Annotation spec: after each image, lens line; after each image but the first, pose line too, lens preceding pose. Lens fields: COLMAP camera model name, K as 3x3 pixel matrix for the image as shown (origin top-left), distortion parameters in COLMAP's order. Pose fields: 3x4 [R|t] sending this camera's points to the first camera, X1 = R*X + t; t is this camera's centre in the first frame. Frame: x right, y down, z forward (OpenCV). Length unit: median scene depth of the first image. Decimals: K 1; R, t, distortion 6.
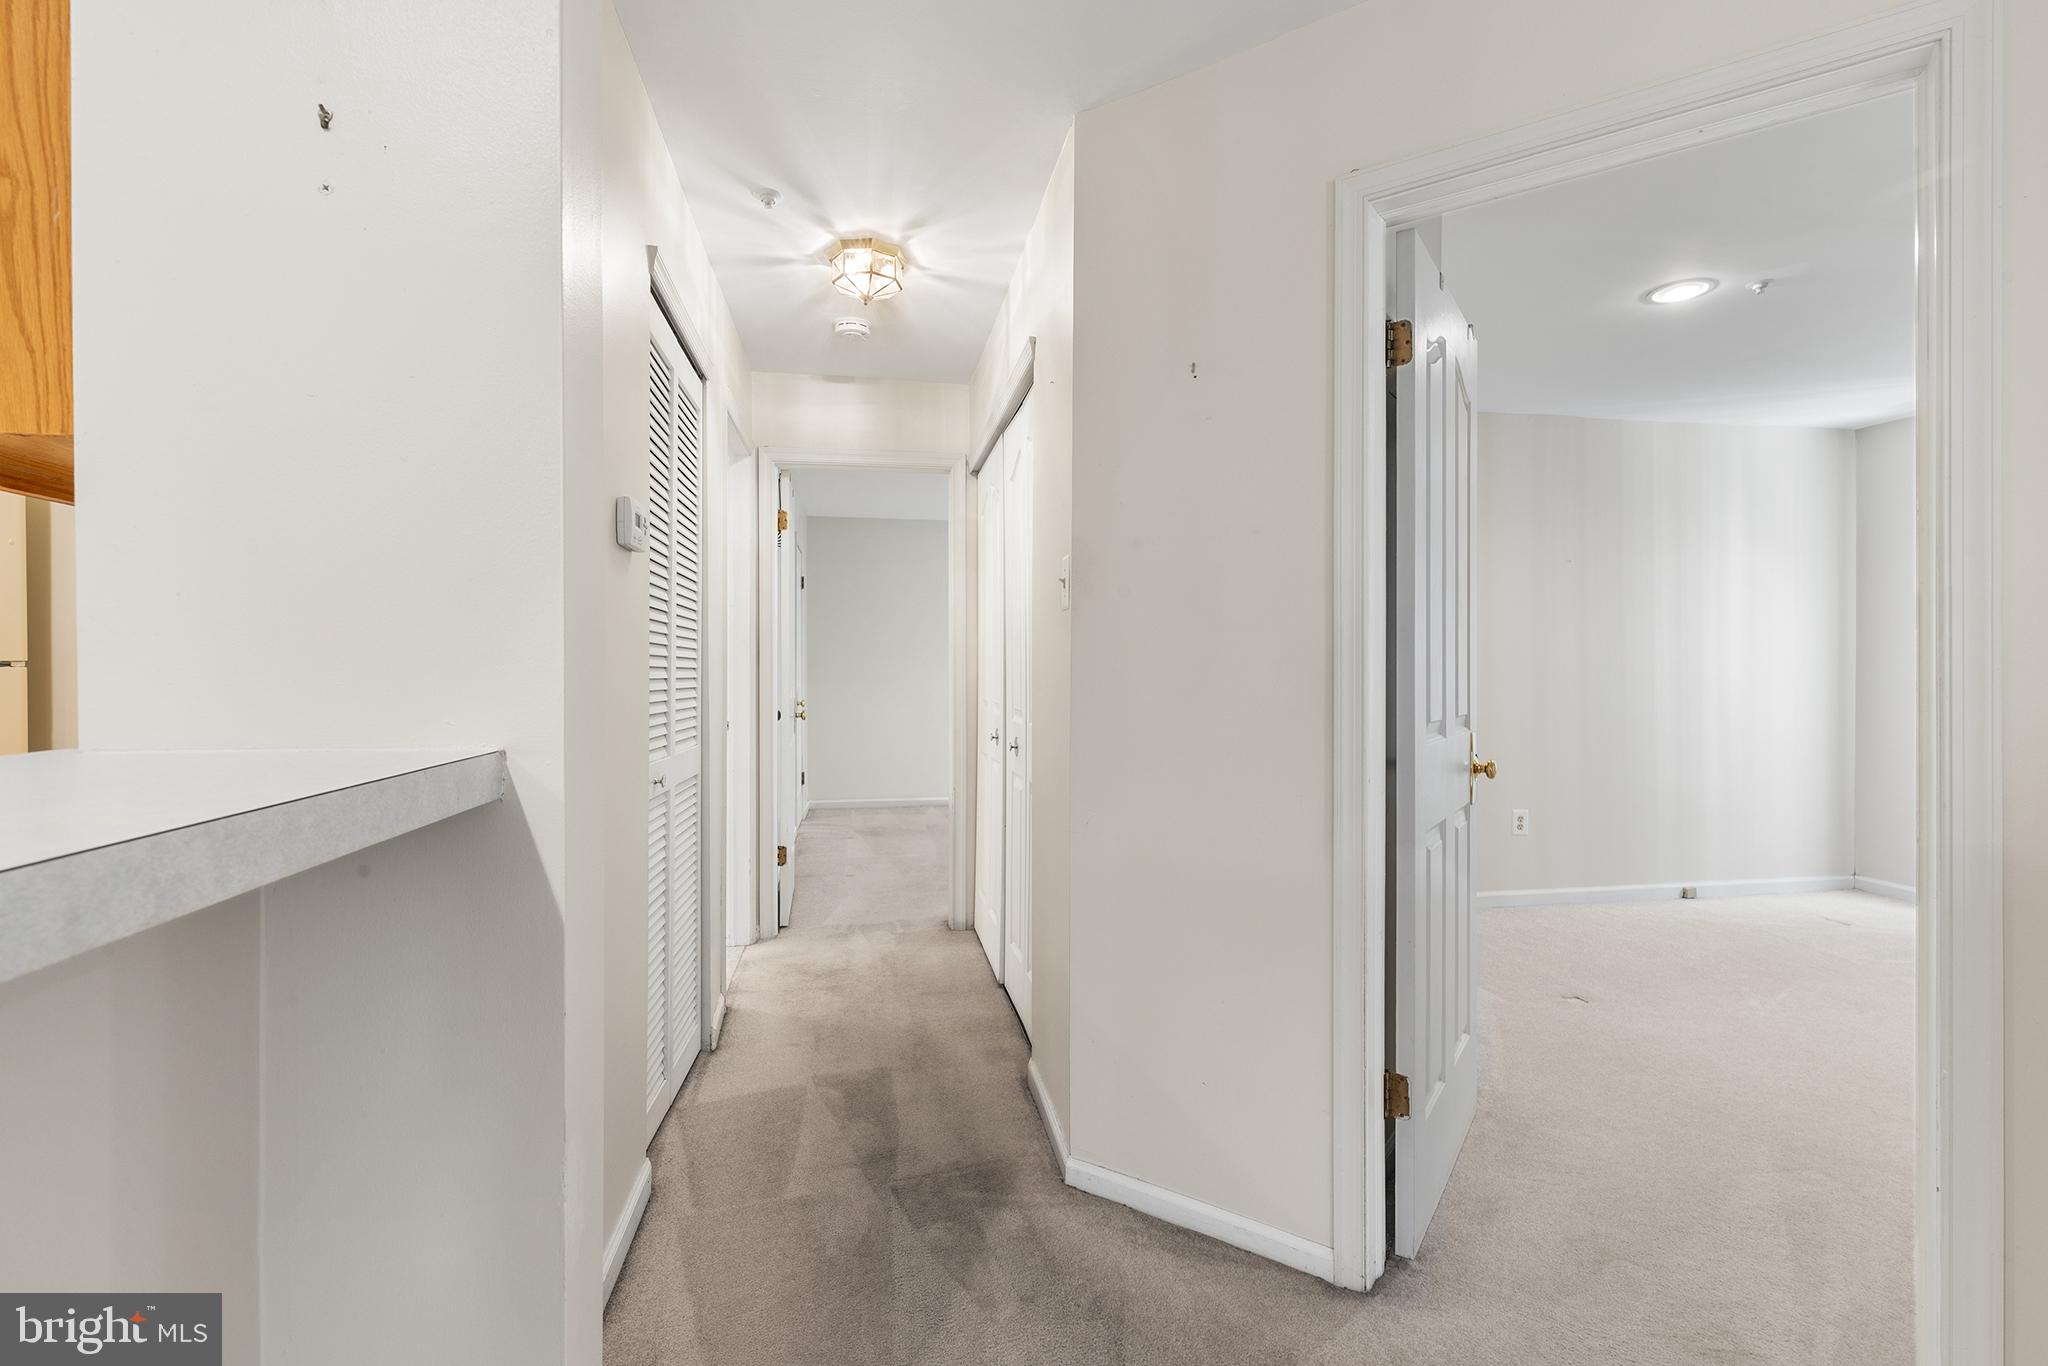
lens RADIAL K [[925.0, 0, 1018.4], [0, 925.0, 665.8], [0, 0, 1]] dist [0.002431, -0.000020]
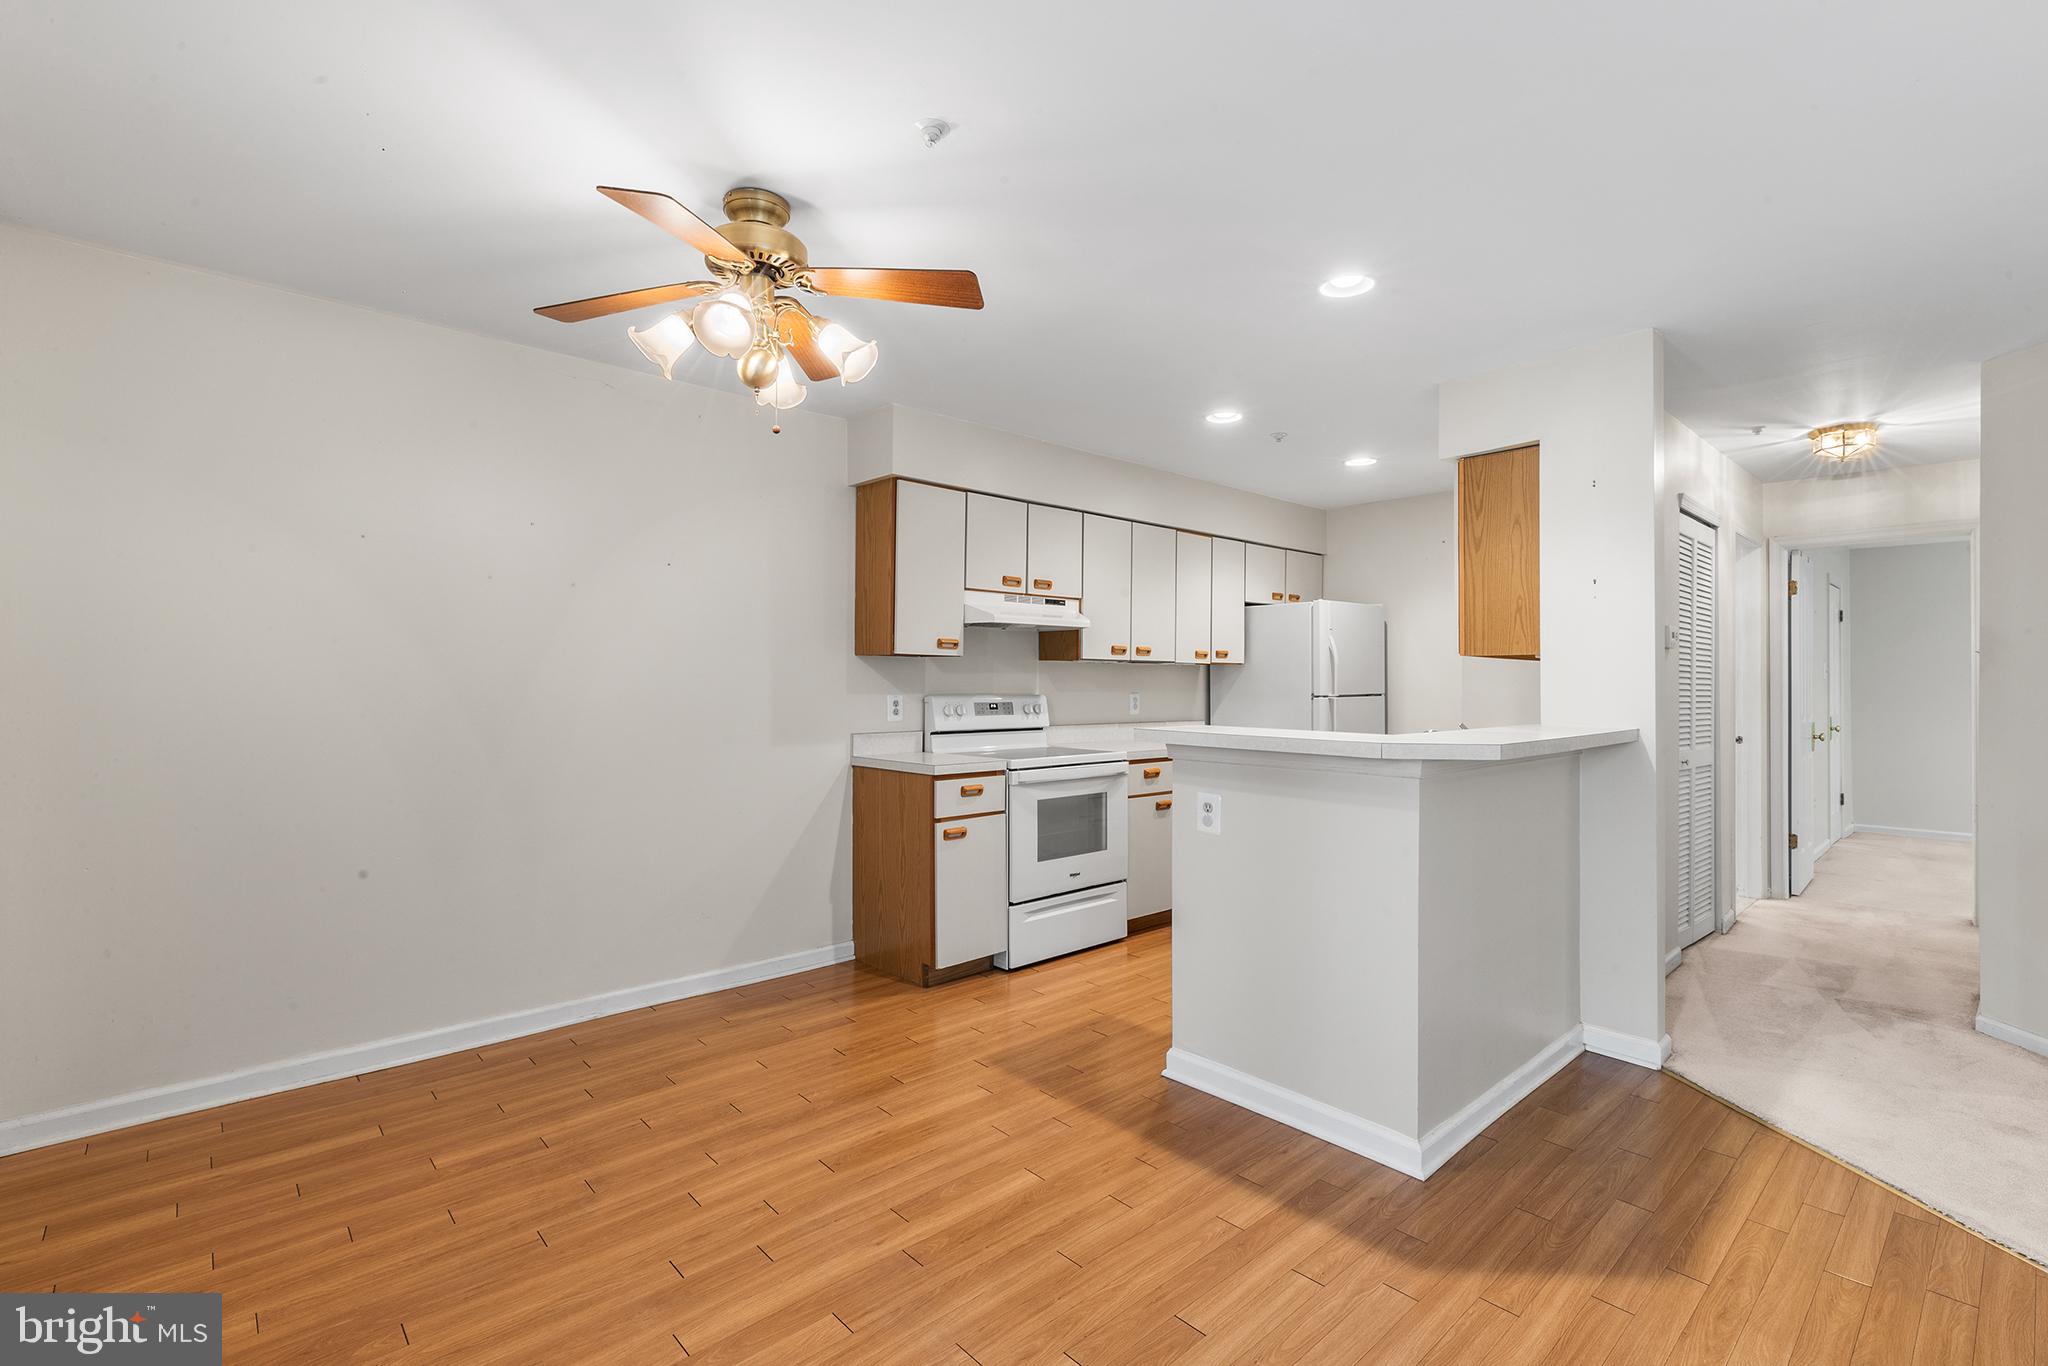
lens RADIAL K [[925.0, 0, 1023.4], [0, 925.0, 672.0], [0, 0, 1]] dist [0.002431, -0.000020]
pose [[0.545268, -0.005451, -0.838244, 0.255259], [-0.003661, 0.999954, -0.008884, -0.020804], [0.838254, 0.007913, 0.545223, -0.644157]]
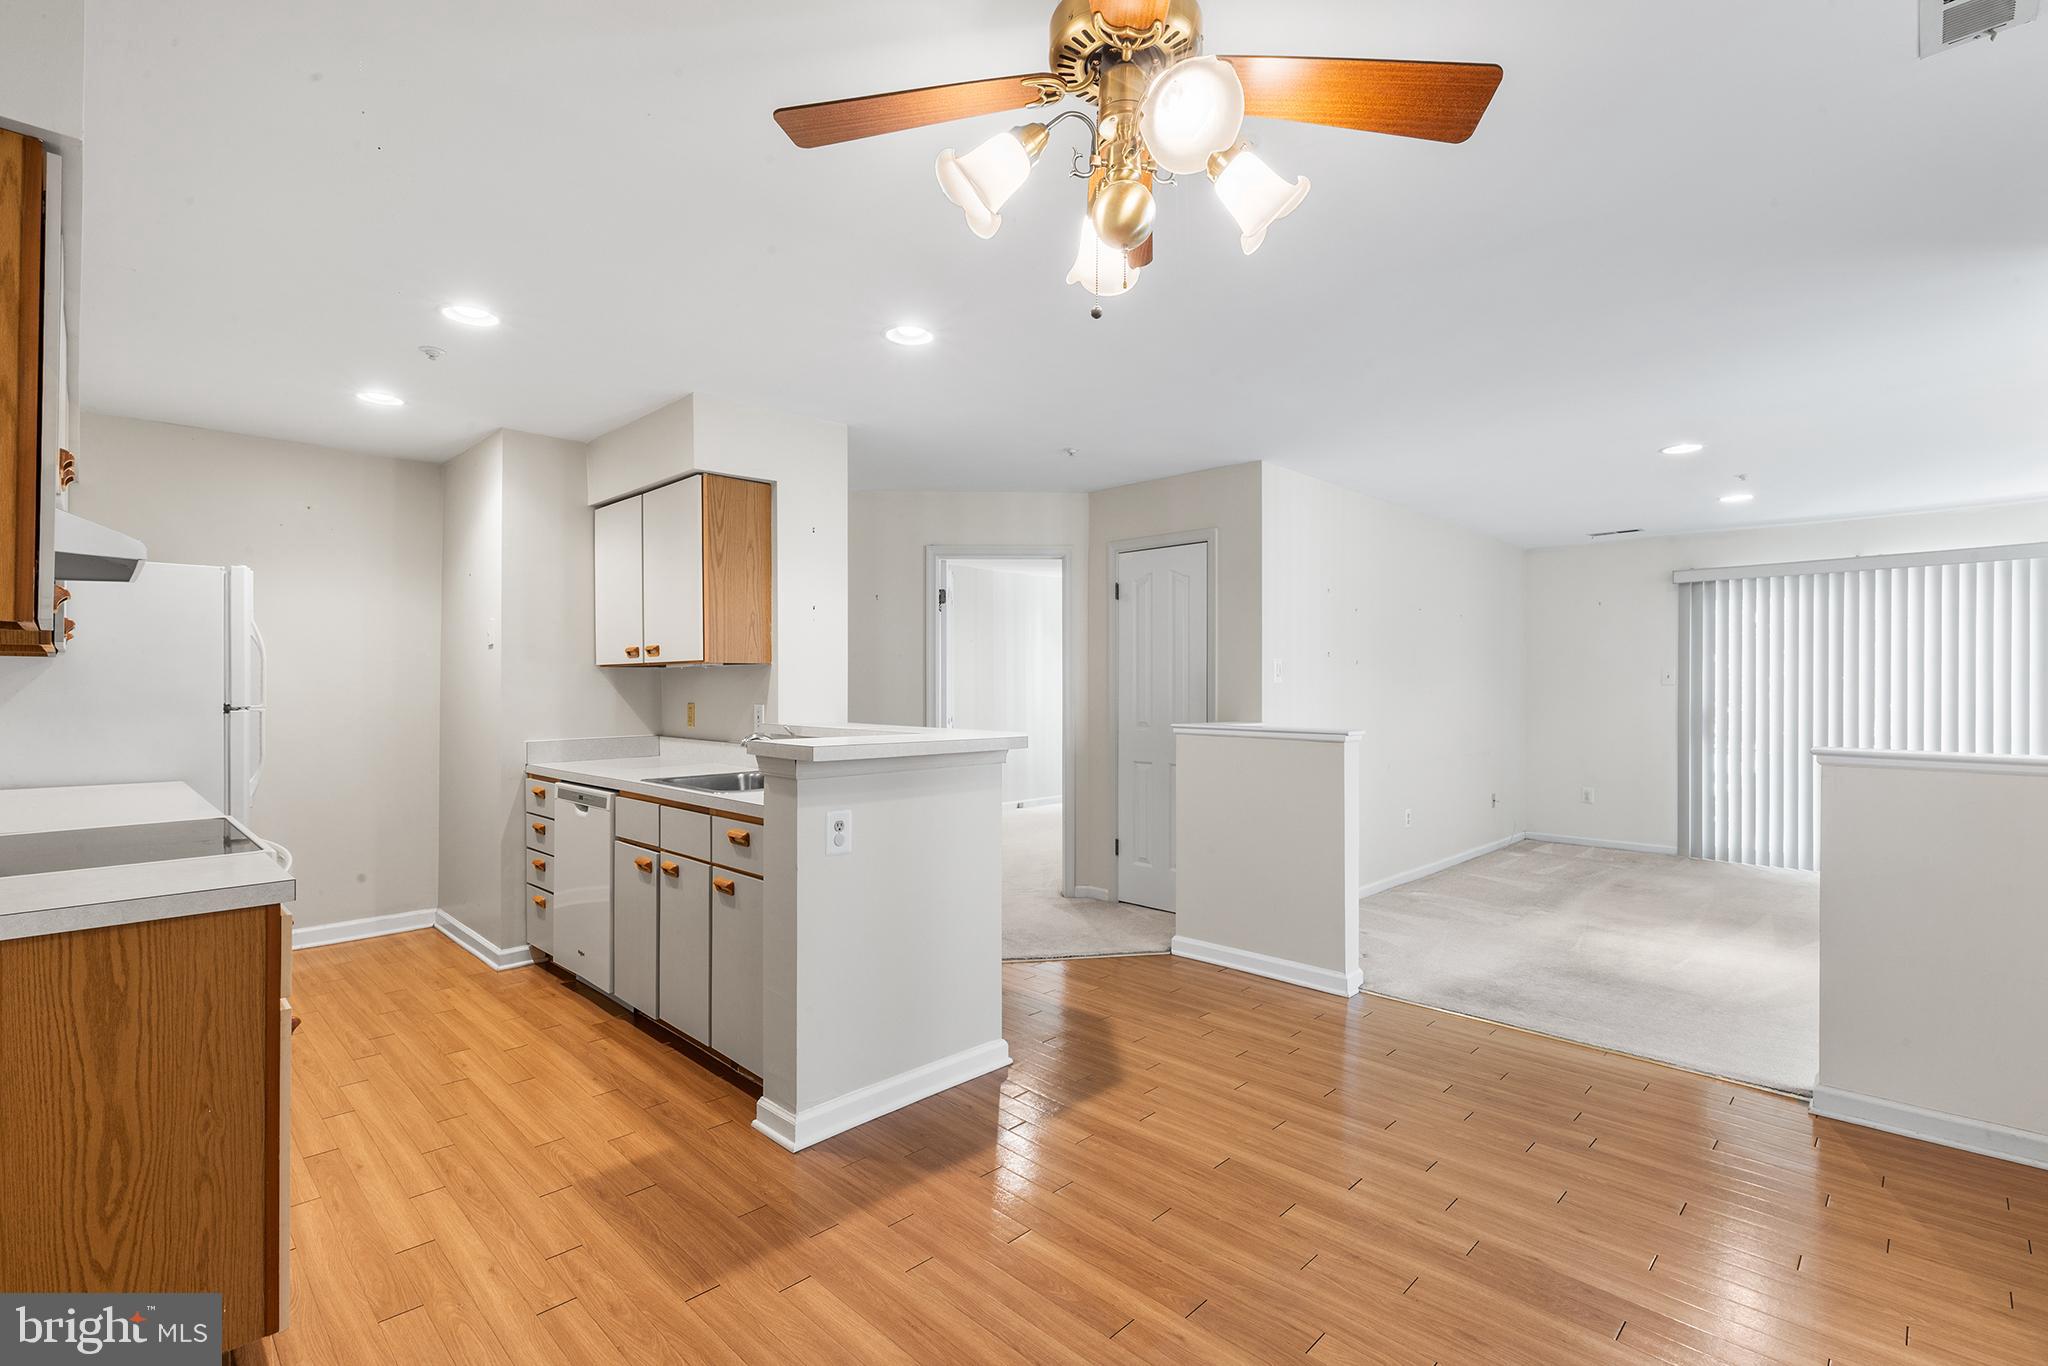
lens RADIAL K [[925.0, 0, 1026.1], [0, 925.0, 684.4], [0, 0, 1]] dist [0.002431, -0.000020]
pose [[0.805724, 0.002480, 0.592287, -0.525797], [-0.002401, 0.999997, -0.000921, -0.023553], [-0.592287, -0.000680, 0.805727, -0.742545]]
